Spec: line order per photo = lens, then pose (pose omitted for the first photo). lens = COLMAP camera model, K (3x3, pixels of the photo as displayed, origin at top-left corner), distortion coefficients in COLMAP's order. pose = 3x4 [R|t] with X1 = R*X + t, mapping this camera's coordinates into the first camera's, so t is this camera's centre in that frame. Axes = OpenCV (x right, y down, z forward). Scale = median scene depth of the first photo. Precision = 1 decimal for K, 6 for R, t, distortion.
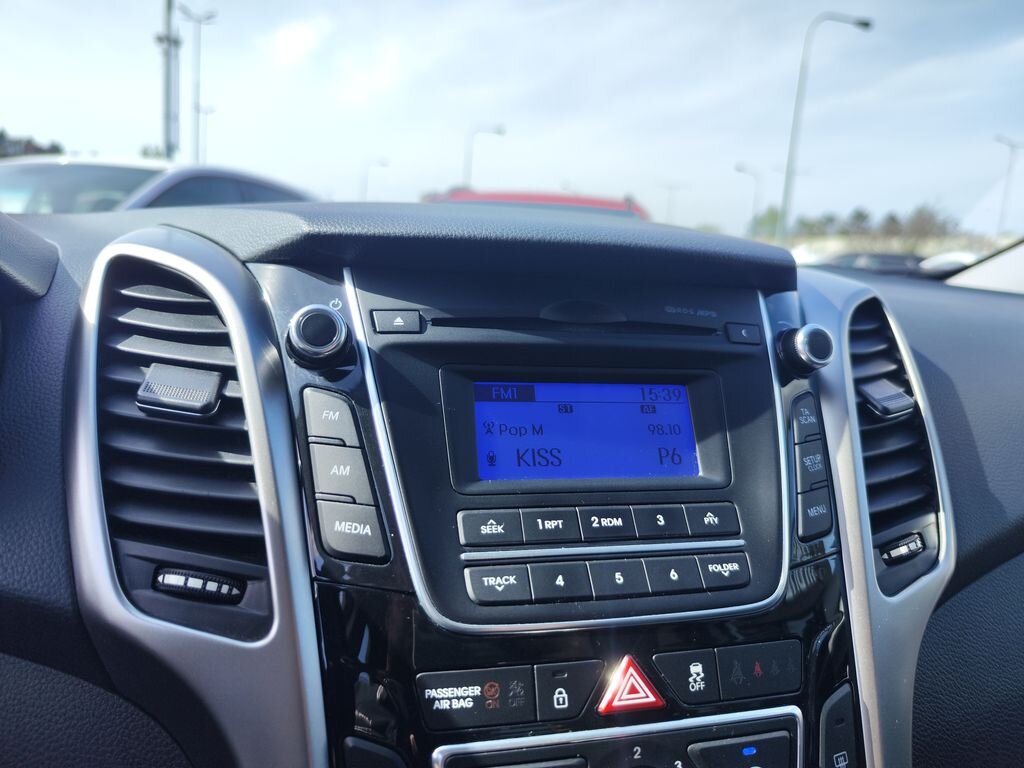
lens RADIAL K [[757.4, 0, 519.7], [0, 757.4, 378.9], [0, 0, 1]] dist [-0.022614, 0.020506]
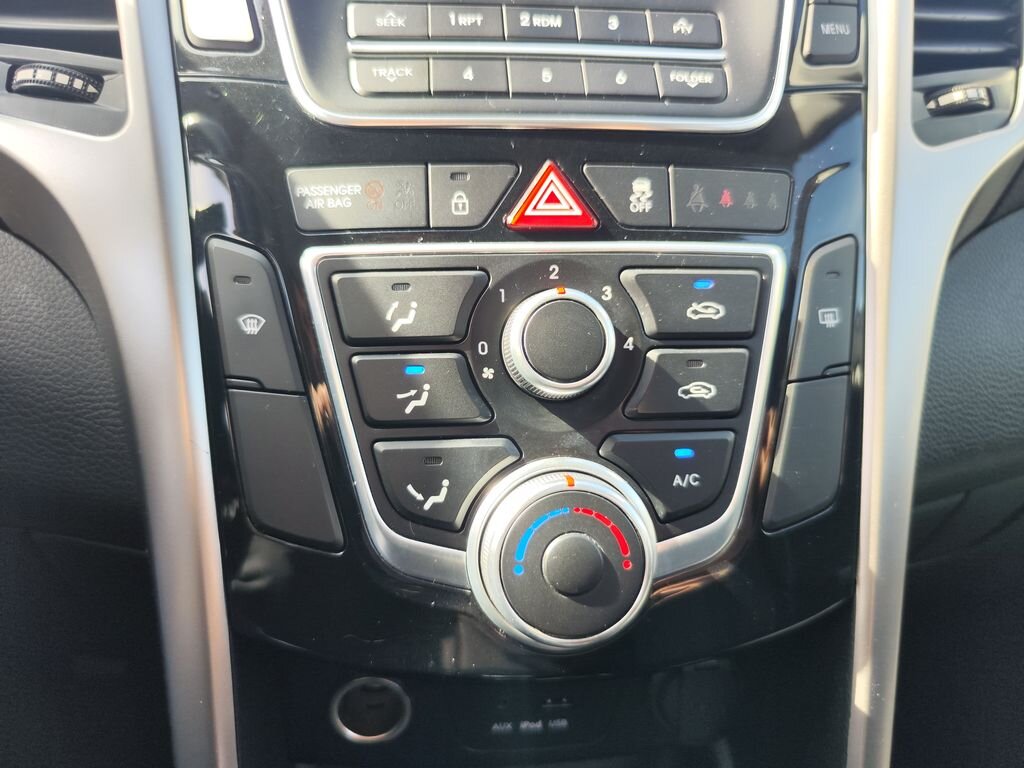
lens RADIAL K [[757.4, 0, 516.2], [0, 757.4, 380.7], [0, 0, 1]] dist [-0.022614, 0.020506]
pose [[0.987524, 0.015446, -0.156707, 0.229642], [0.017328, 0.978474, 0.205642, 0.412804], [0.156510, -0.205792, 0.965999, 0.161917]]
